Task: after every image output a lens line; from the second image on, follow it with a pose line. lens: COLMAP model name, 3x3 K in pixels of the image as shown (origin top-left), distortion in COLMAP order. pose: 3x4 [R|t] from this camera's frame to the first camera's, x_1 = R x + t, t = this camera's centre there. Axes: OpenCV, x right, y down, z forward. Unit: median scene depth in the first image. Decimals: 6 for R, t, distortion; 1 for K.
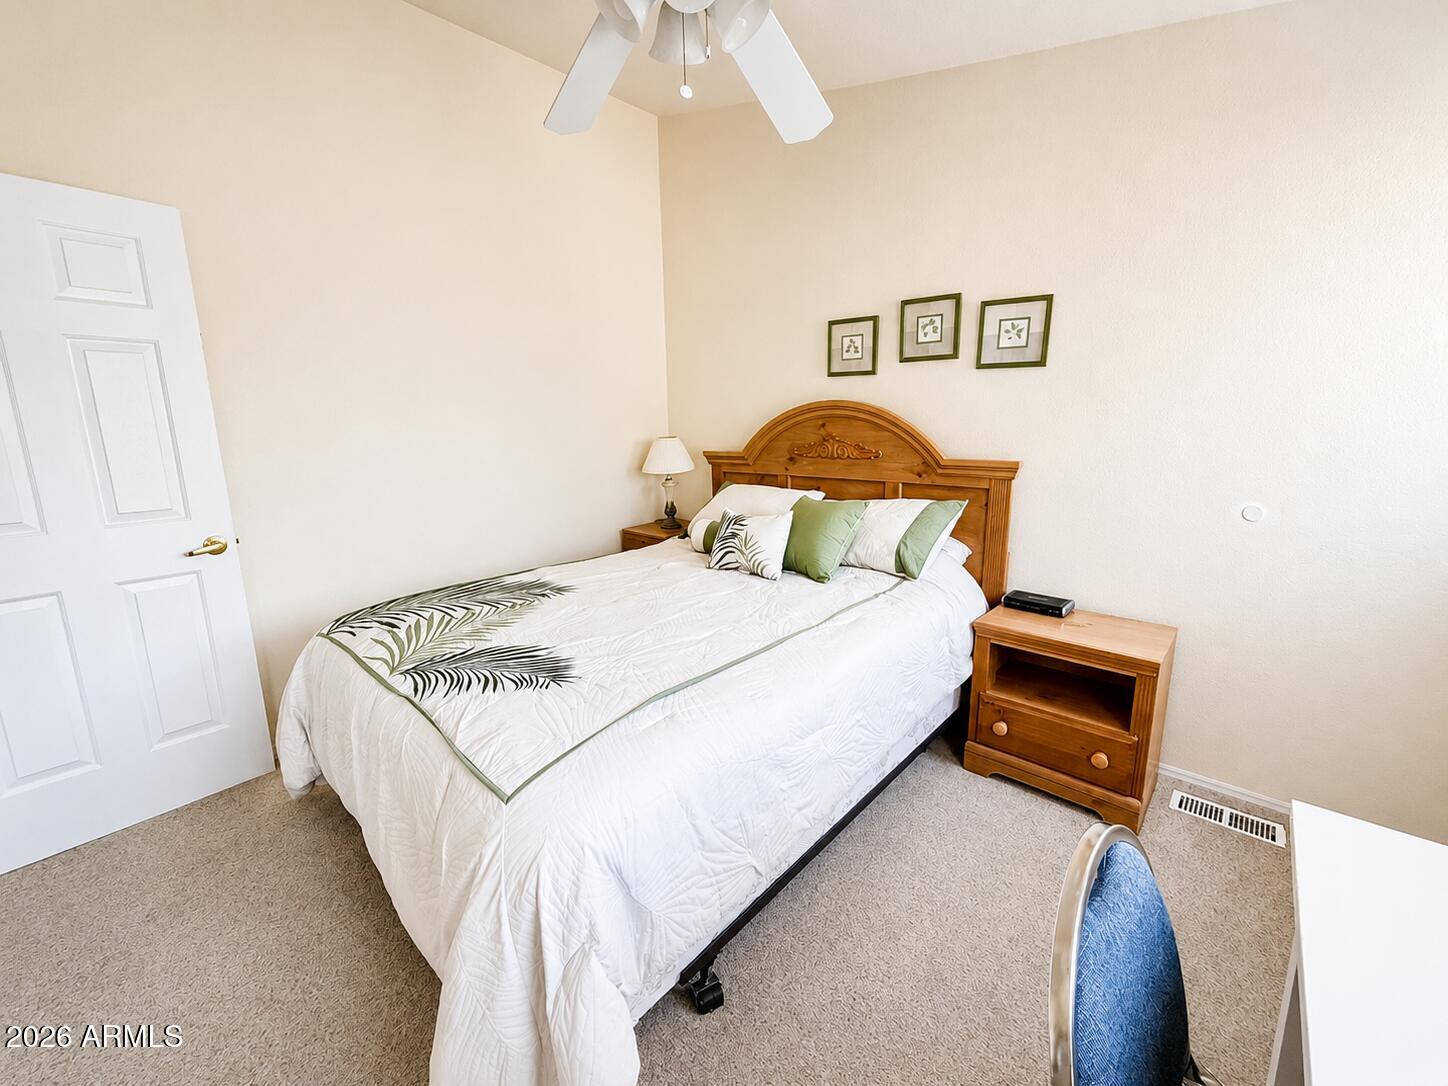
lens RADIAL K [[571.4, 0, 731.4], [0, 571.4, 523.8], [0, 0, 1]] dist [-0.000626, -0.000062]
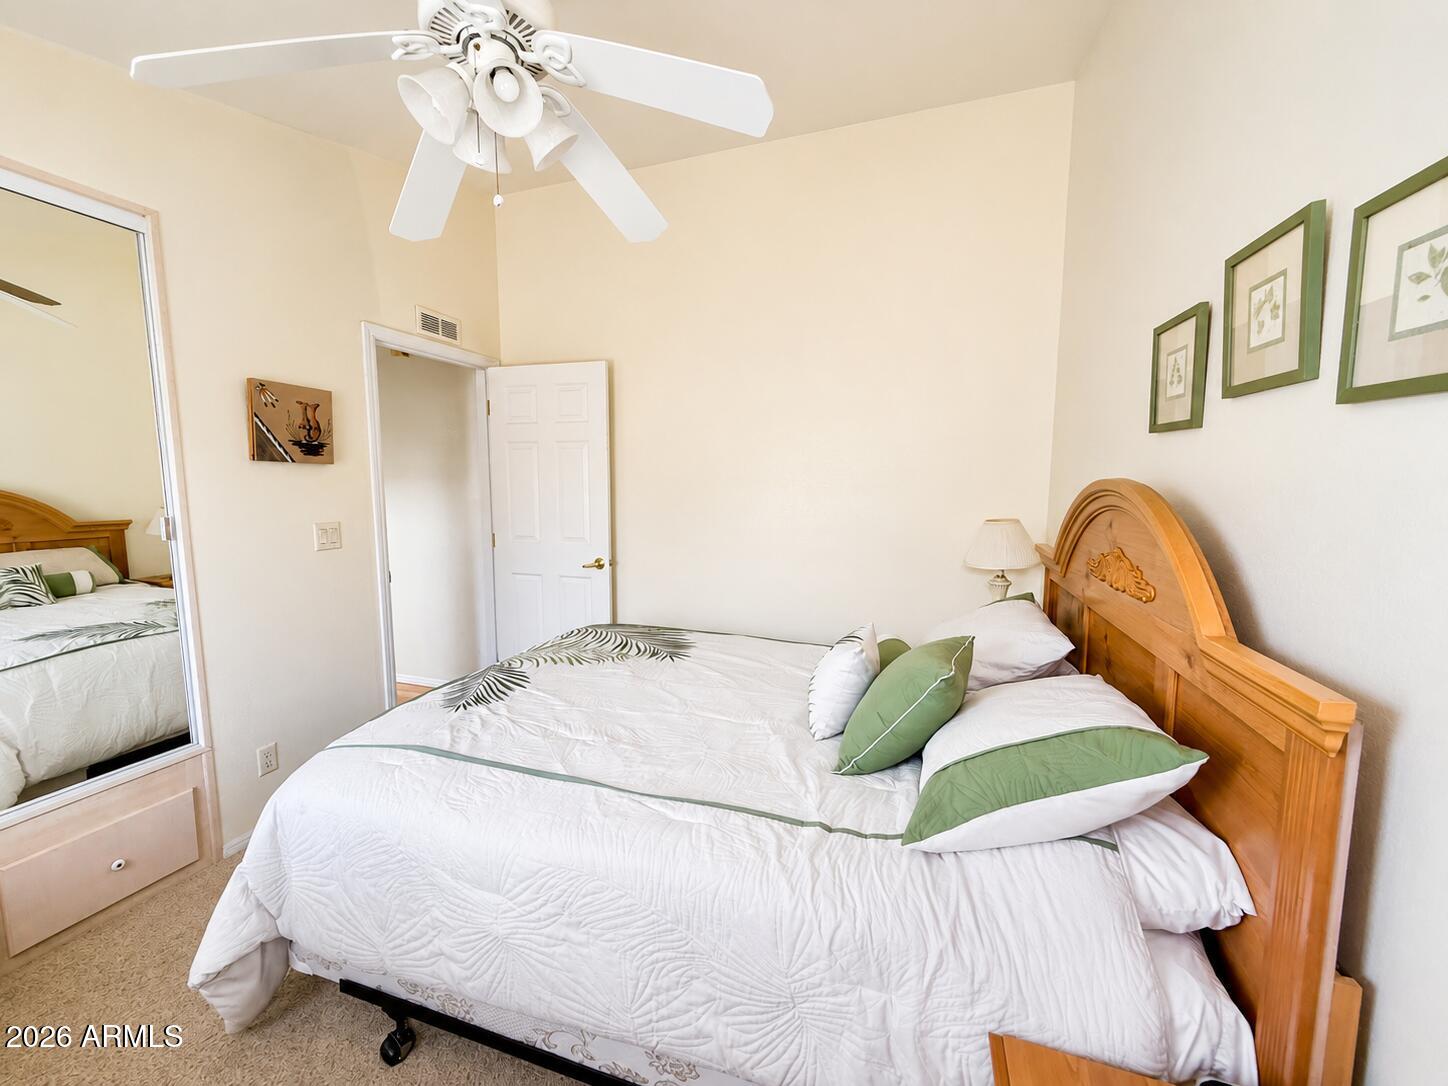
lens RADIAL K [[573.0, 0, 738.6], [0, 573.0, 534.2], [0, 0, 1]] dist [-0.000603, 0.000172]
pose [[0.417668, 0.106030, -0.902392, 0.595978], [-0.172025, 0.984433, 0.036049, -0.143303], [0.892167, 0.140177, 0.429406, 0.537591]]
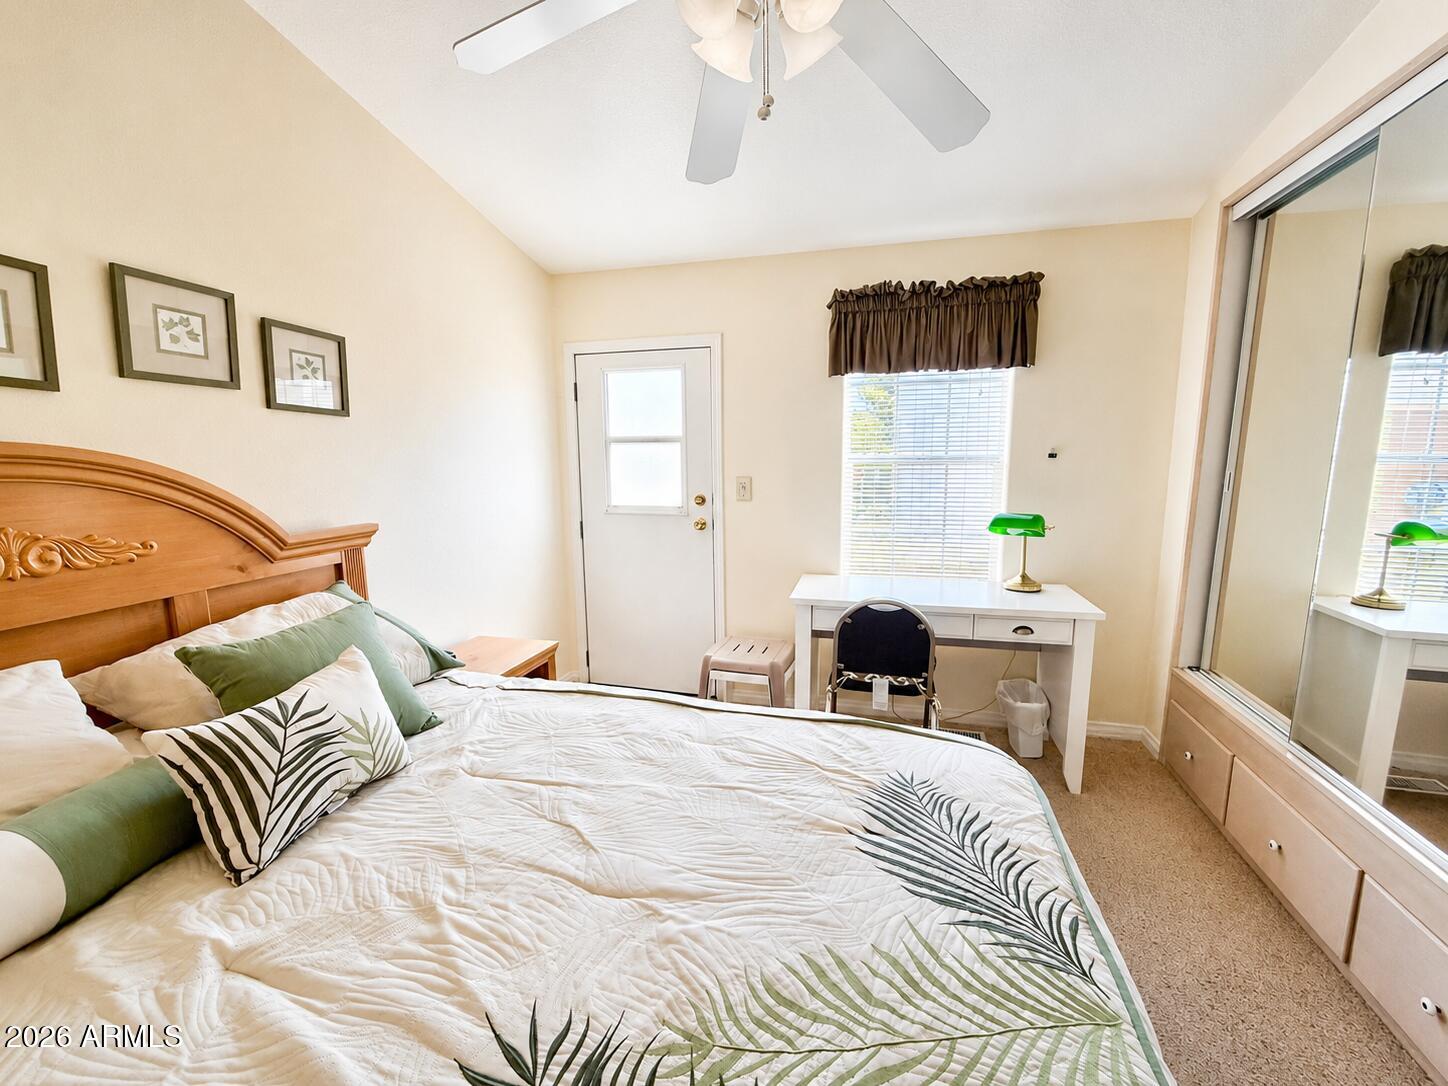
lens RADIAL K [[573.0, 0, 738.6], [0, 573.0, 534.2], [0, 0, 1]] dist [-0.000603, 0.000172]
pose [[-0.468977, -0.106674, 0.876745, -0.500801], [0.172577, 0.962477, 0.209417, -0.167387], [-0.866186, 0.249518, -0.432970, 0.839049]]
